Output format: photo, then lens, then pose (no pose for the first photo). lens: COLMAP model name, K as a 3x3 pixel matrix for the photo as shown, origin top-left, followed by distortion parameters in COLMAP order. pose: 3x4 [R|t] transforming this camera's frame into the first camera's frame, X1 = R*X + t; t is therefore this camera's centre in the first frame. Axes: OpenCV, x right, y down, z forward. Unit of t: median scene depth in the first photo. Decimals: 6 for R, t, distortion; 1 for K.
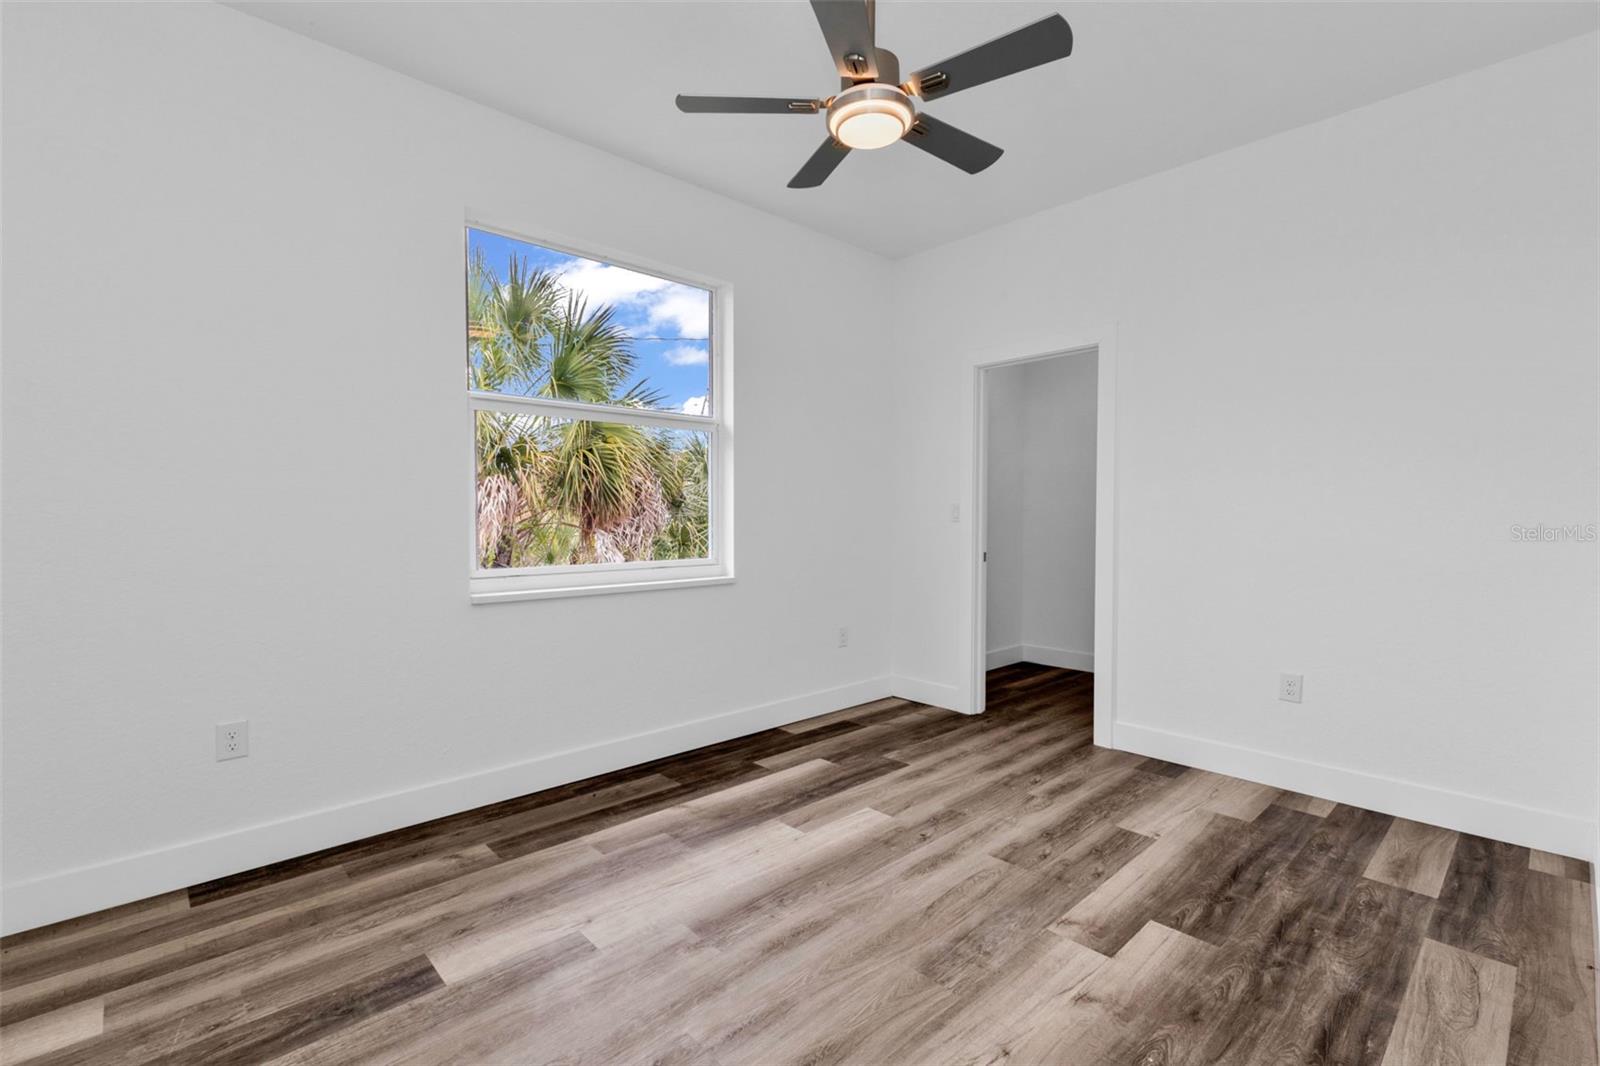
lens RADIAL K [[697.0, 0, 804.3], [0, 697.0, 531.8], [0, 0, 1]] dist [0.006538, -0.000110]
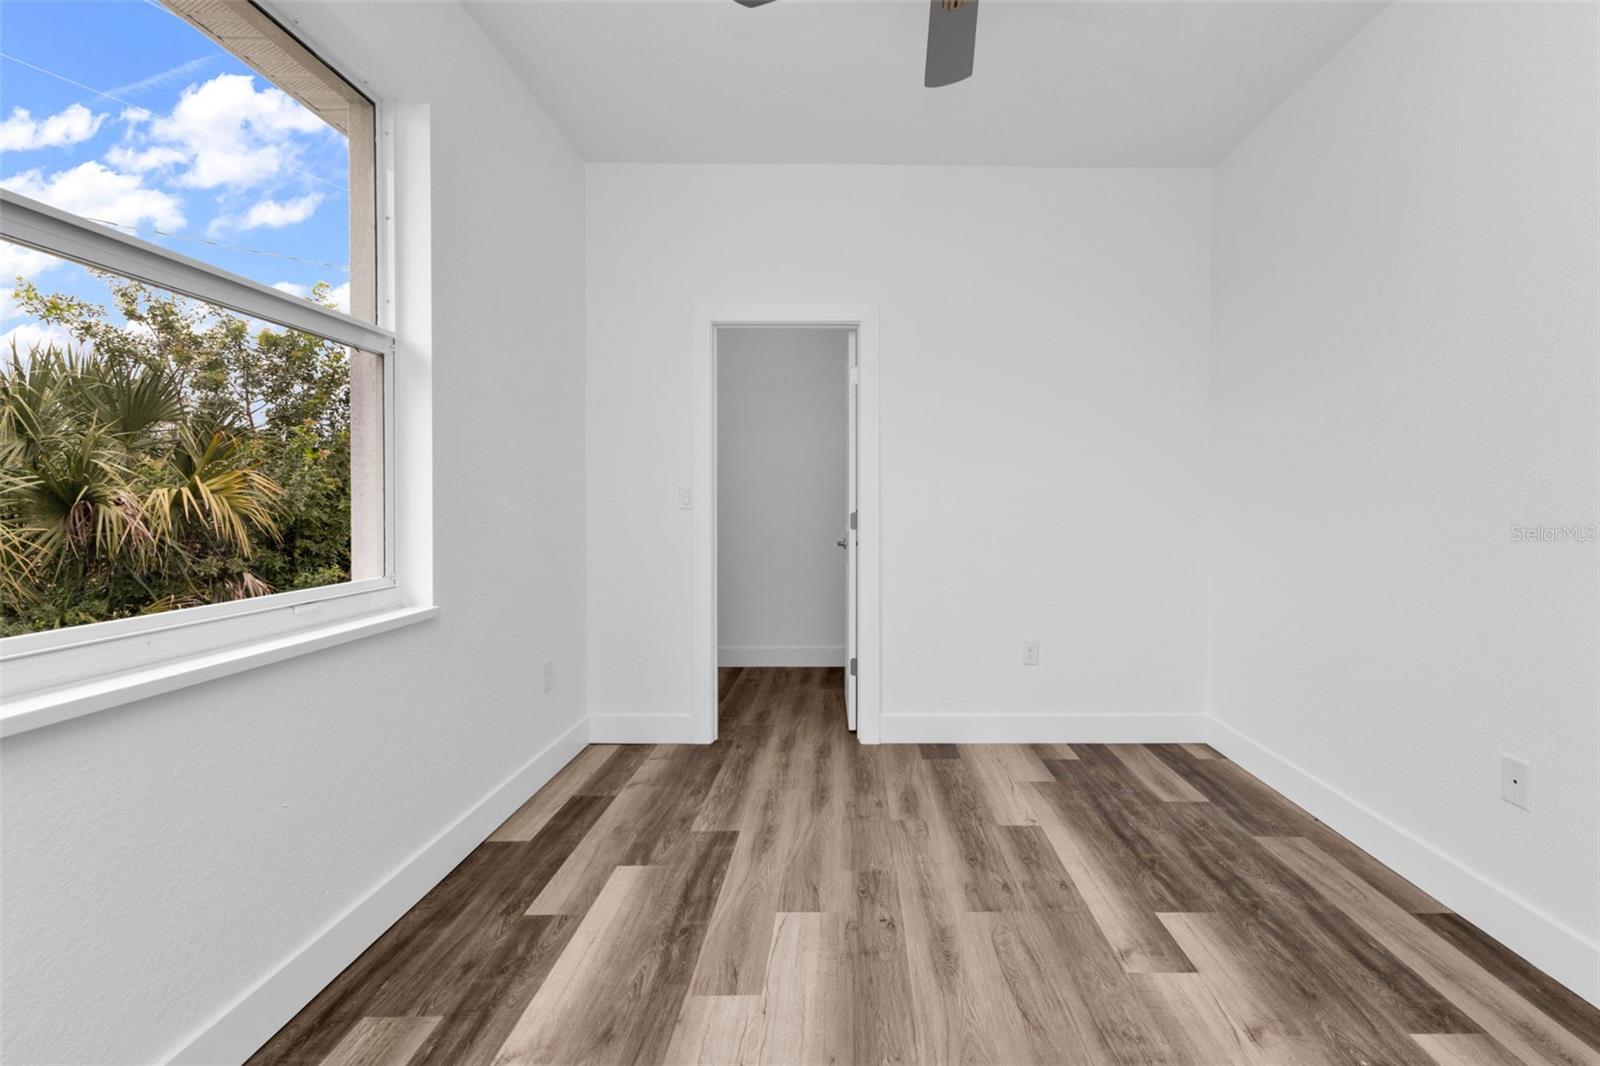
lens RADIAL K [[721.2, 0, 843.9], [0, 721.2, 500.9], [0, 0, 1]] dist [0.010125, 0.000049]
pose [[0.687658, 0.004990, 0.726018, -0.465636], [0.013722, 0.999708, -0.019868, -0.003196], [-0.725905, 0.023624, 0.687389, 0.525699]]
